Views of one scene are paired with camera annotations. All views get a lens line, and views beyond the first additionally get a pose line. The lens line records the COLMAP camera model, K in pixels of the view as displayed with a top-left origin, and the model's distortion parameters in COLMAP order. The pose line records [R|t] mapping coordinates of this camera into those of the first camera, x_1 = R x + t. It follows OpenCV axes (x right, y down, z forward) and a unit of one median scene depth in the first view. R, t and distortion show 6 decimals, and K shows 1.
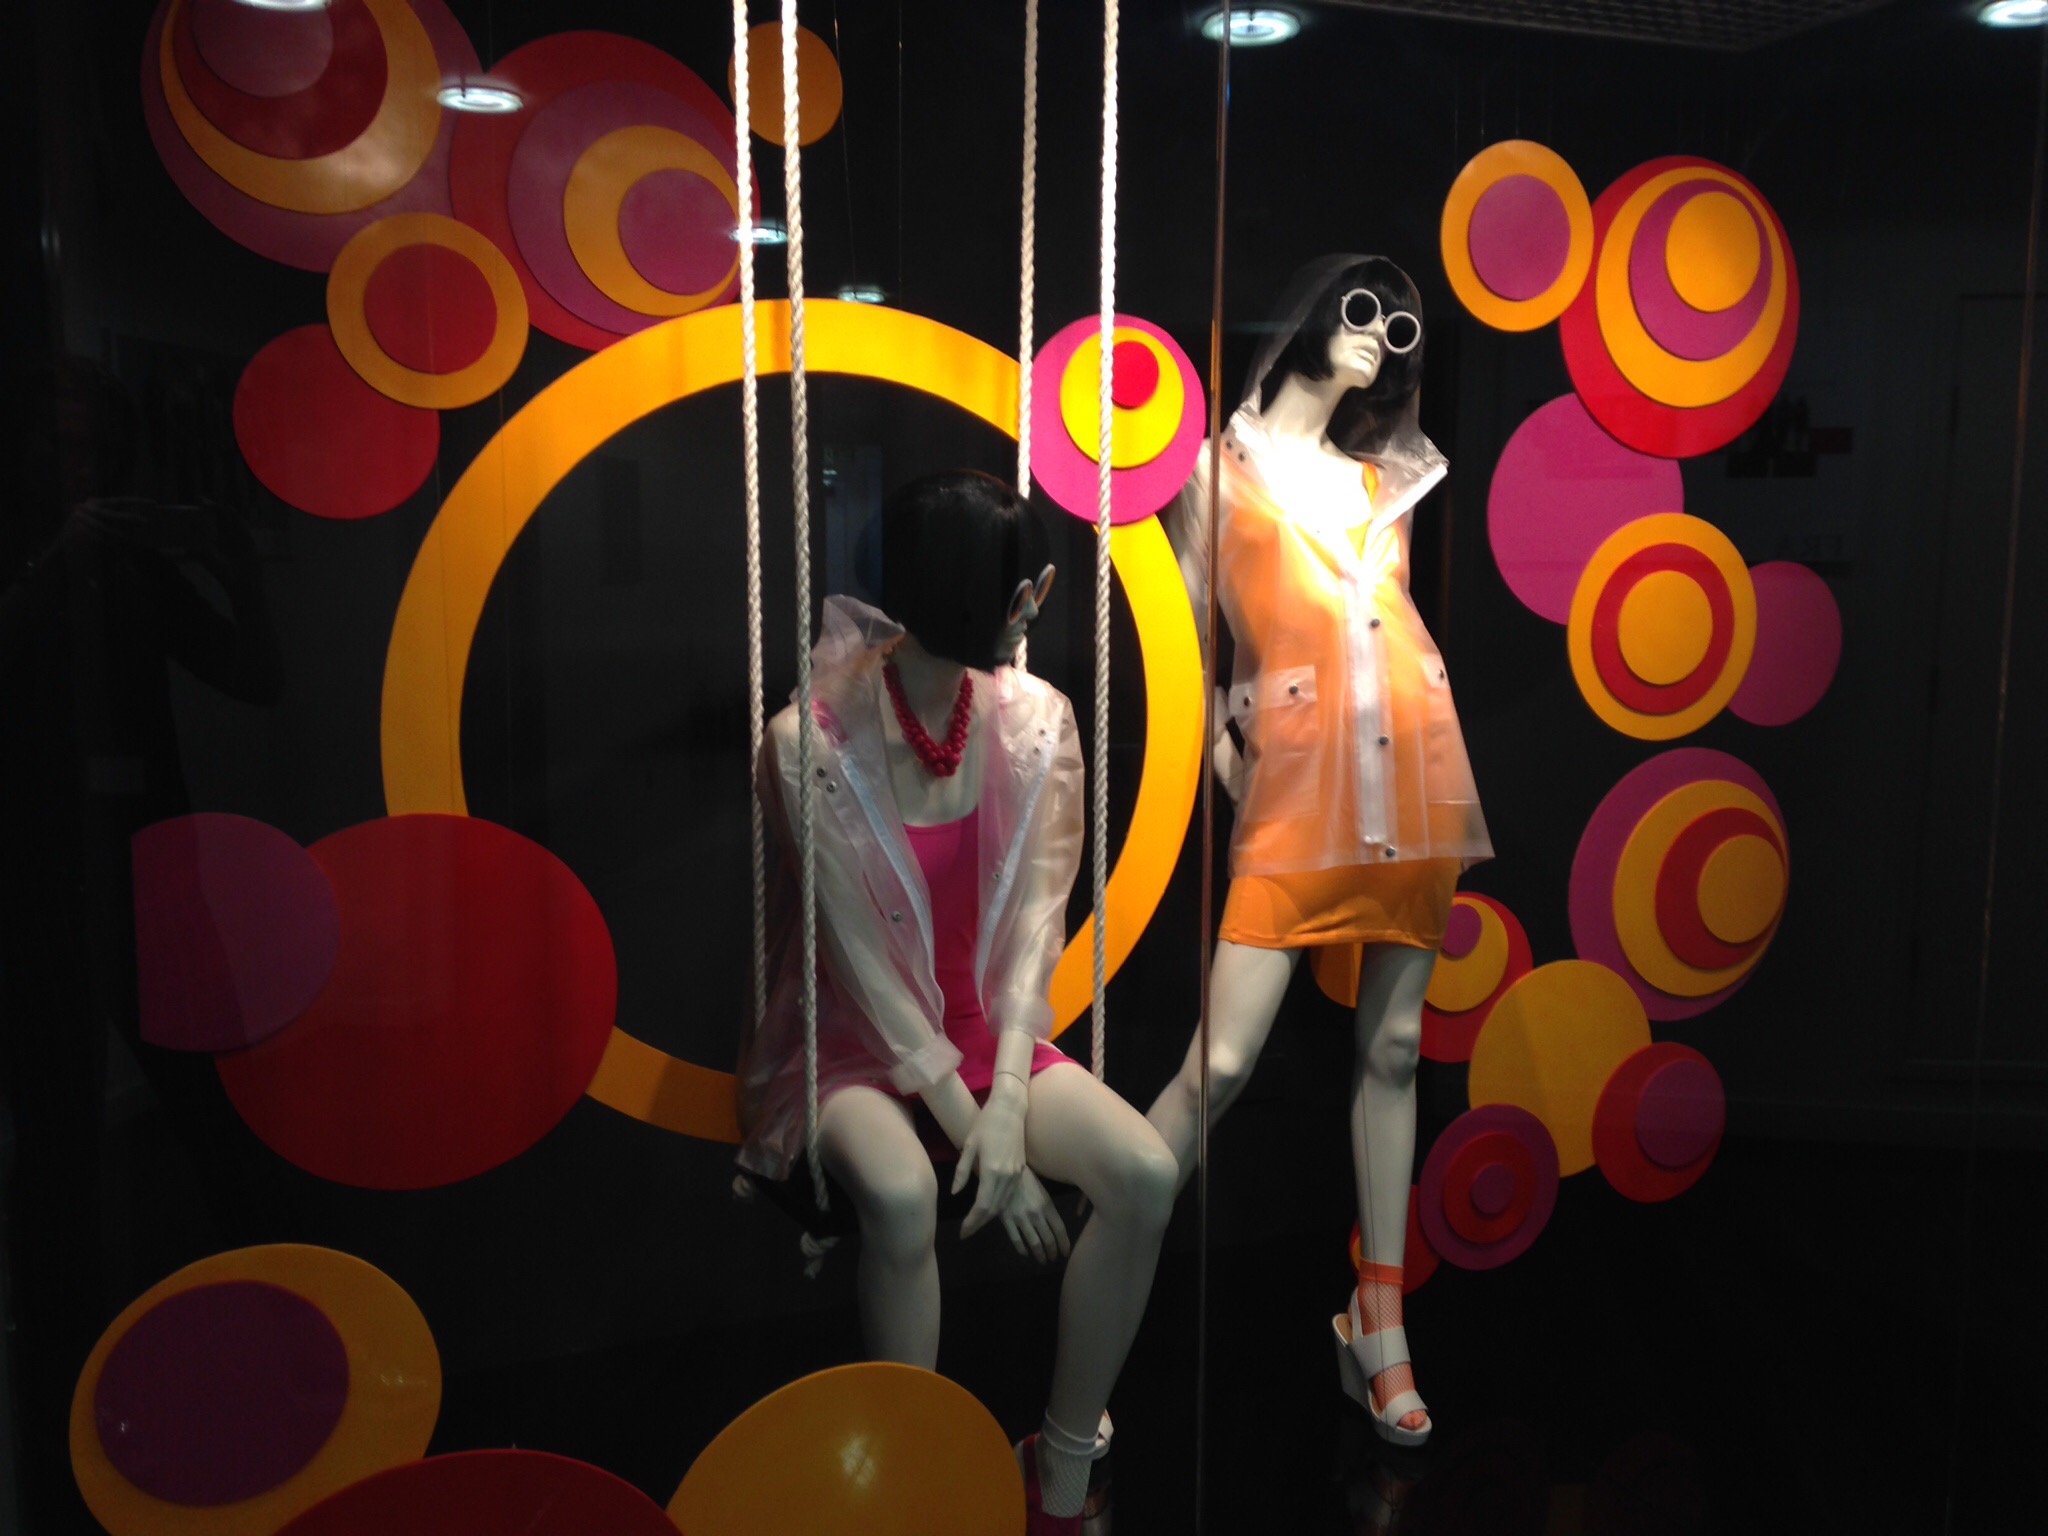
lens RADIAL K [[1872.9, 0, 1031.2], [0, 1872.9, 773.7], [0, 0, 1]] dist [0.115699, 0.000000]
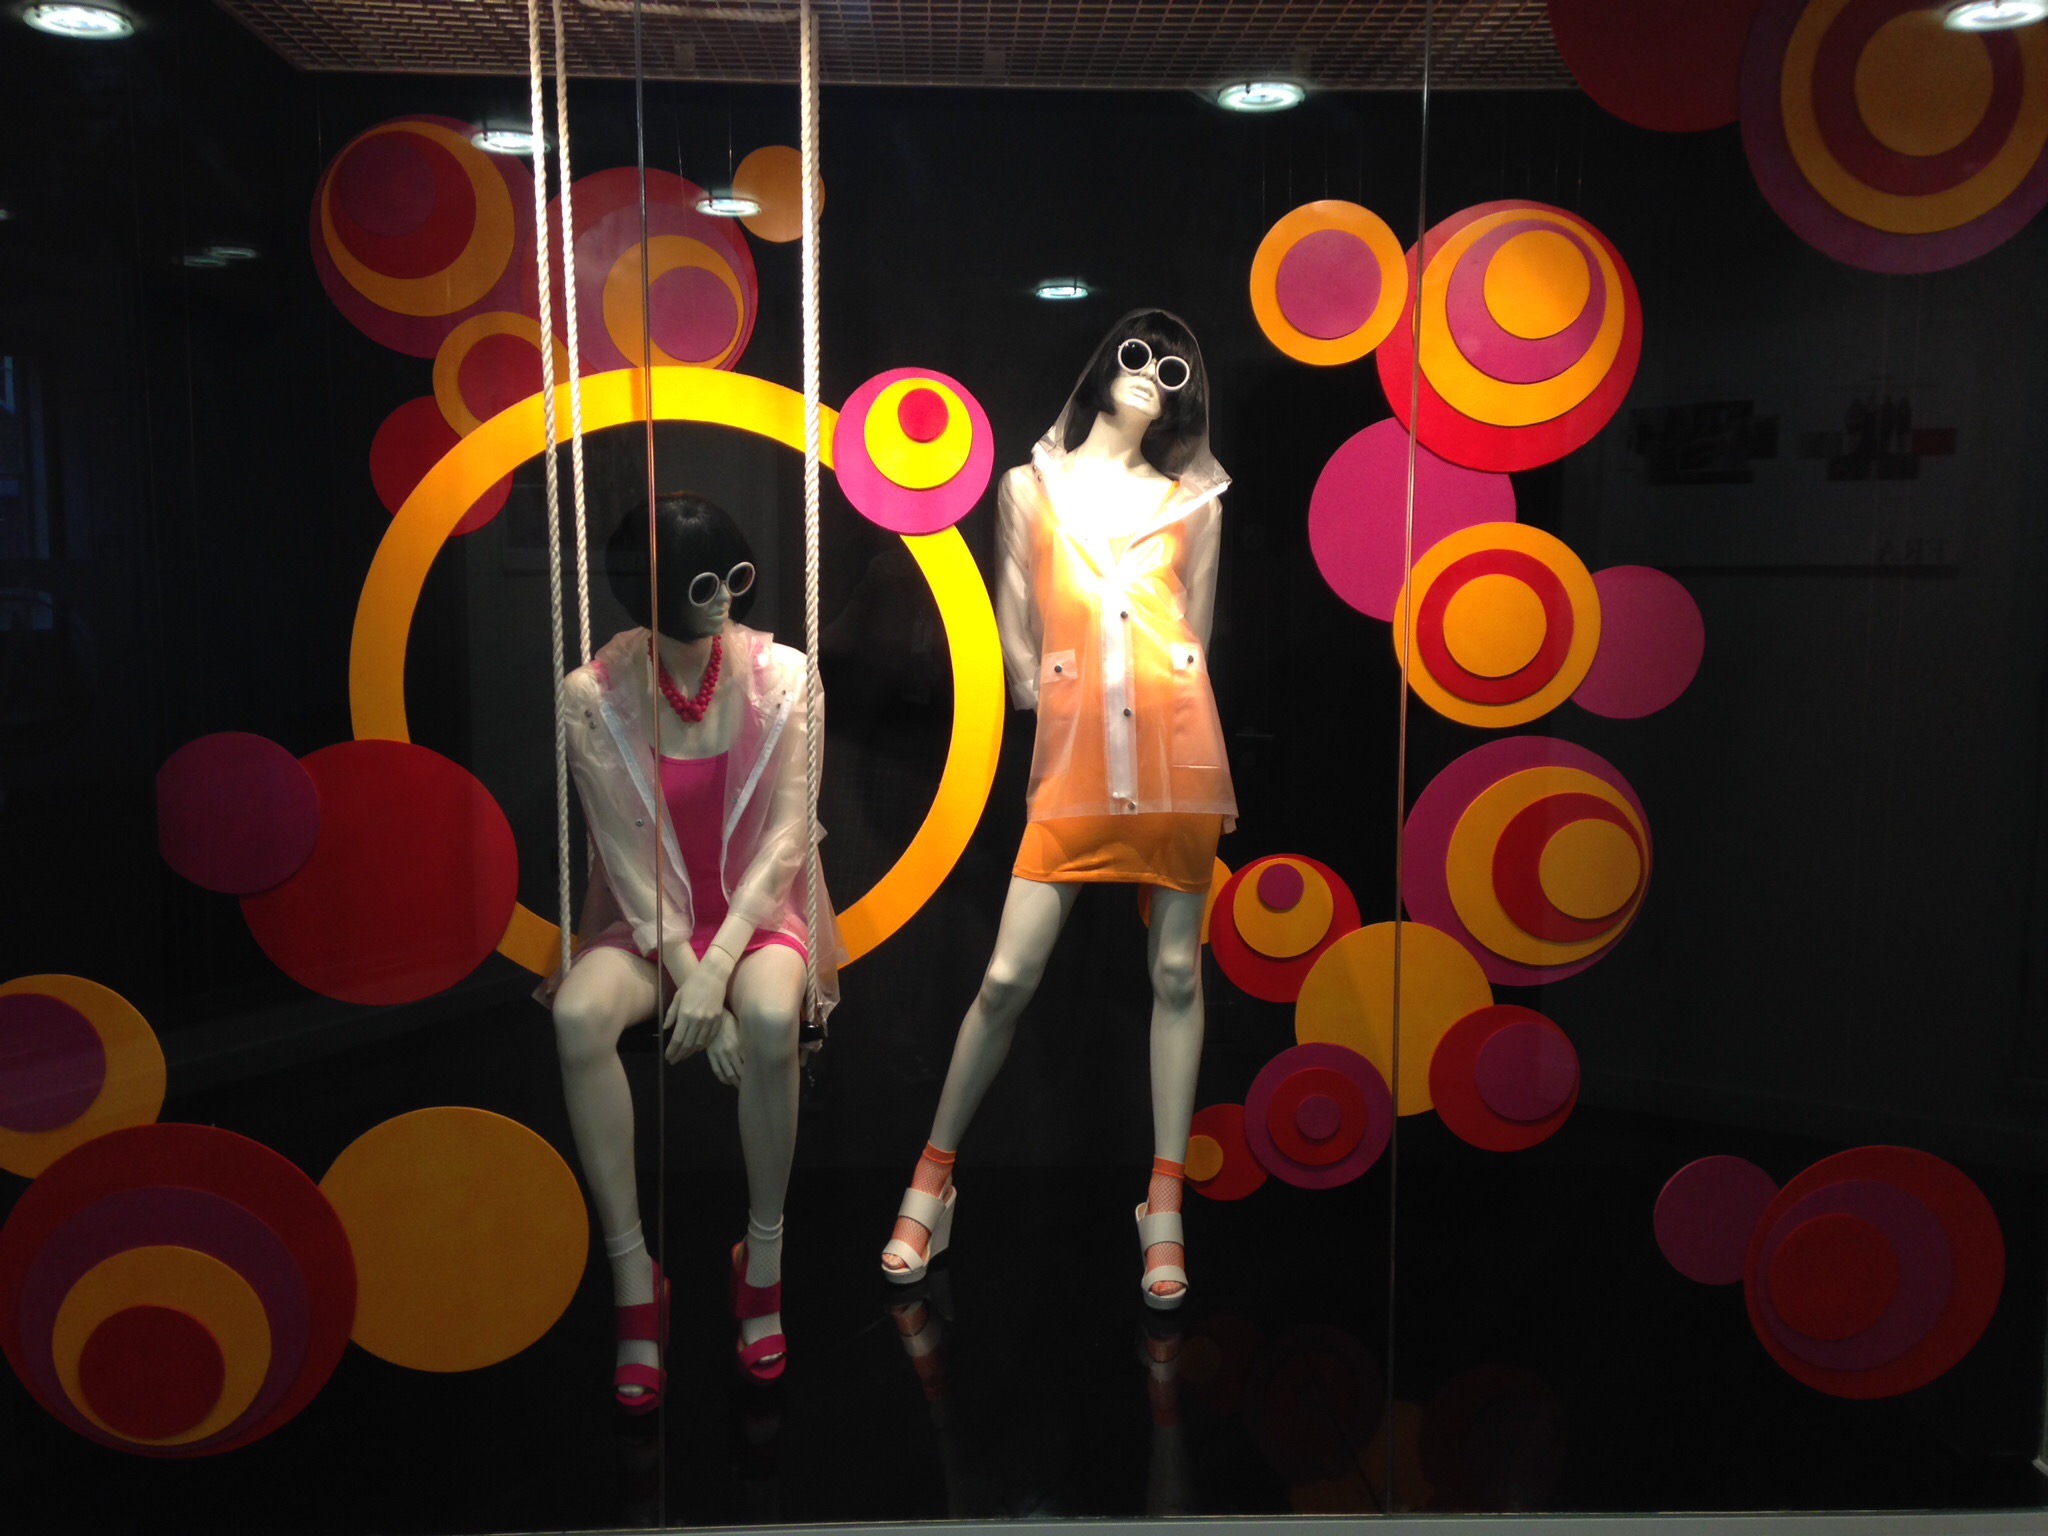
lens RADIAL K [[1872.9, 0, 1034.7], [0, 1872.9, 775.4], [0, 0, 1]] dist [0.115699, 0.000000]
pose [[0.938559, 0.036191, -0.343217, 0.534438], [-0.039914, 0.999196, -0.003787, 0.028903], [0.342804, 0.017254, 0.939249, -0.143948]]
